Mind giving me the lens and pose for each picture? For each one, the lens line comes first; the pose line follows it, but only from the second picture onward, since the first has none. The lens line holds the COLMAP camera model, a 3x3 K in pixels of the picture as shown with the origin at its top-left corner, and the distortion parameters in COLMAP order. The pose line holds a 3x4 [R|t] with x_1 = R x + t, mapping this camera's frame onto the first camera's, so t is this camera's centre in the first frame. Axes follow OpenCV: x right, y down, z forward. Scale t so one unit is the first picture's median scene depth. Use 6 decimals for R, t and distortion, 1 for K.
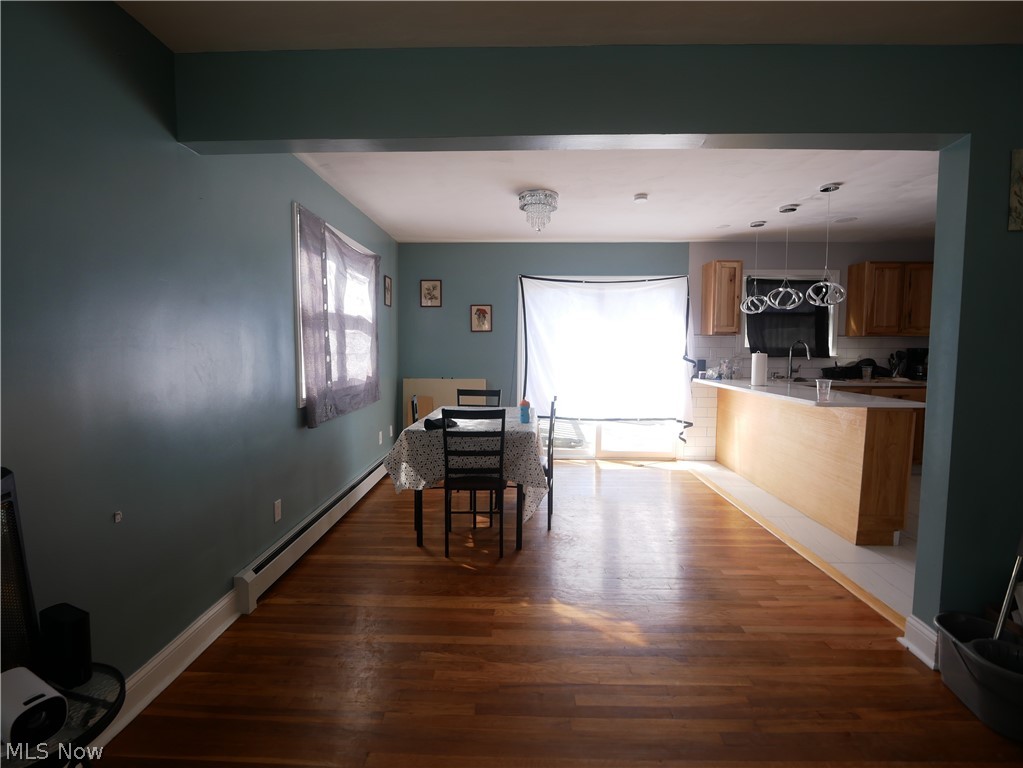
lens RADIAL K [[485.5, 0, 506.5], [0, 485.5, 377.2], [0, 0, 1]] dist [-0.019610, -0.000491]
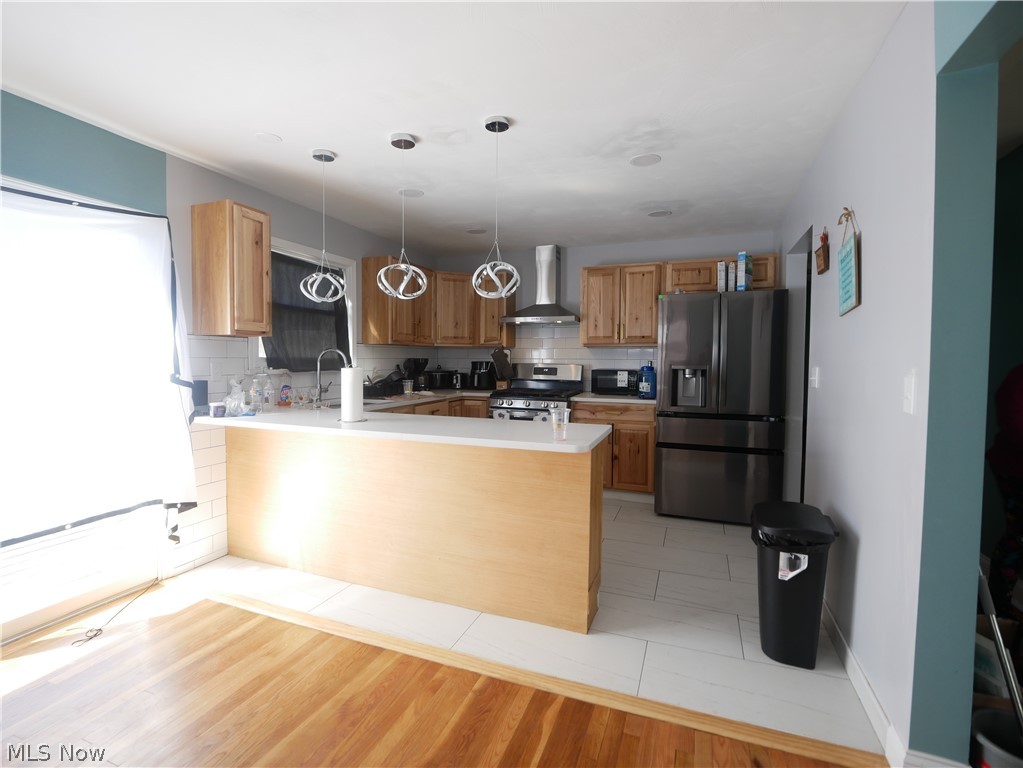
lens RADIAL K [[485.5, 0, 506.5], [0, 485.5, 377.2], [0, 0, 1]] dist [-0.019610, -0.000491]
pose [[0.342262, -0.036358, 0.938901, 0.015389], [0.055591, 0.998284, 0.018393, -0.031050], [-0.937959, 0.045899, 0.343696, 0.501443]]
